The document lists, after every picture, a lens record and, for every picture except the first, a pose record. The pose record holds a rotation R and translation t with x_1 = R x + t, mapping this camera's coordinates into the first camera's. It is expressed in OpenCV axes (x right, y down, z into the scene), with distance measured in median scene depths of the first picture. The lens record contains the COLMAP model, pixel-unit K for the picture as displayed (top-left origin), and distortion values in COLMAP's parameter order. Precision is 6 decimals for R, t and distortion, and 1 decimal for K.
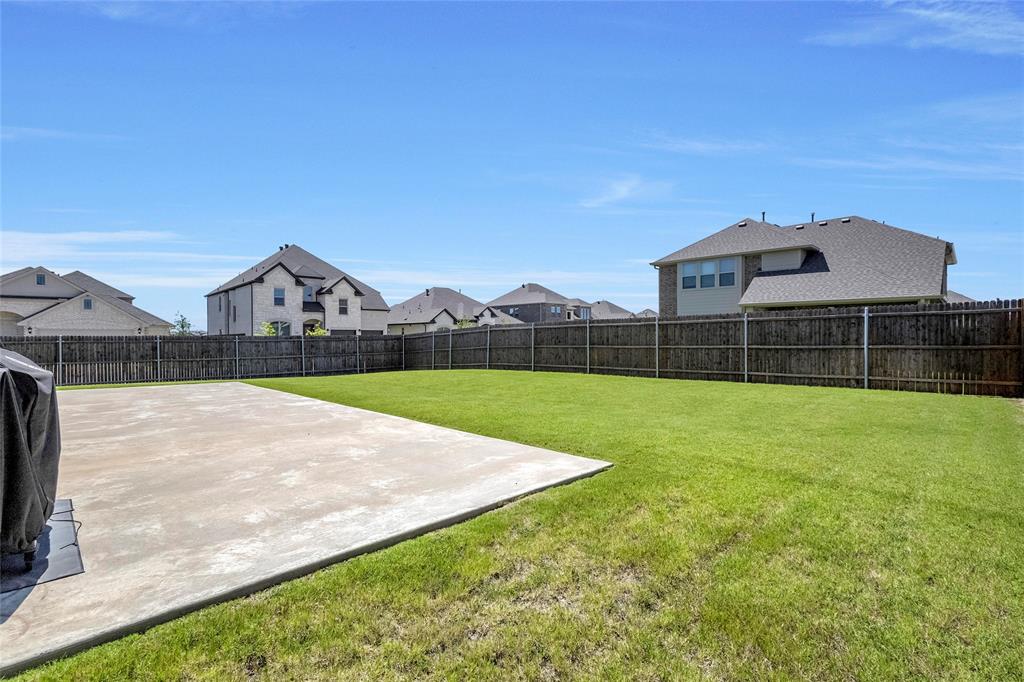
lens RADIAL K [[467.8, 0, 513.2], [0, 467.8, 329.7], [0, 0, 1]] dist [-0.000541, 0.000021]
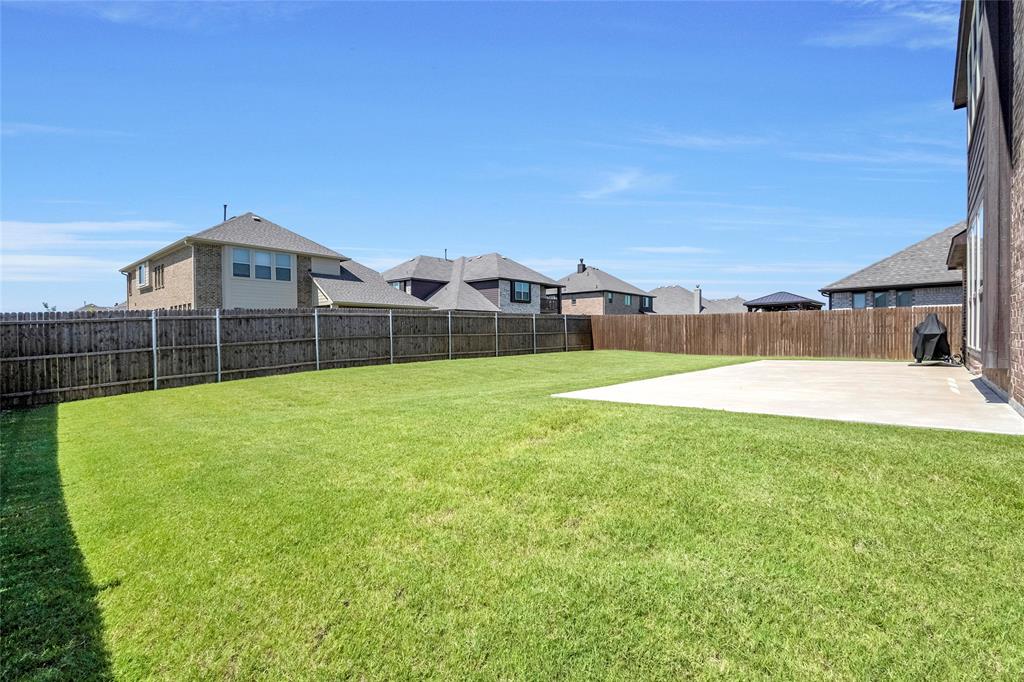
lens RADIAL K [[467.8, 0, 513.2], [0, 467.8, 329.7], [0, 0, 1]] dist [-0.000541, 0.000021]
pose [[-0.067327, 0.013404, 0.997641, -0.800382], [-0.010570, 0.999844, -0.014147, 0.030562], [-0.997675, -0.011498, -0.067175, 0.764920]]
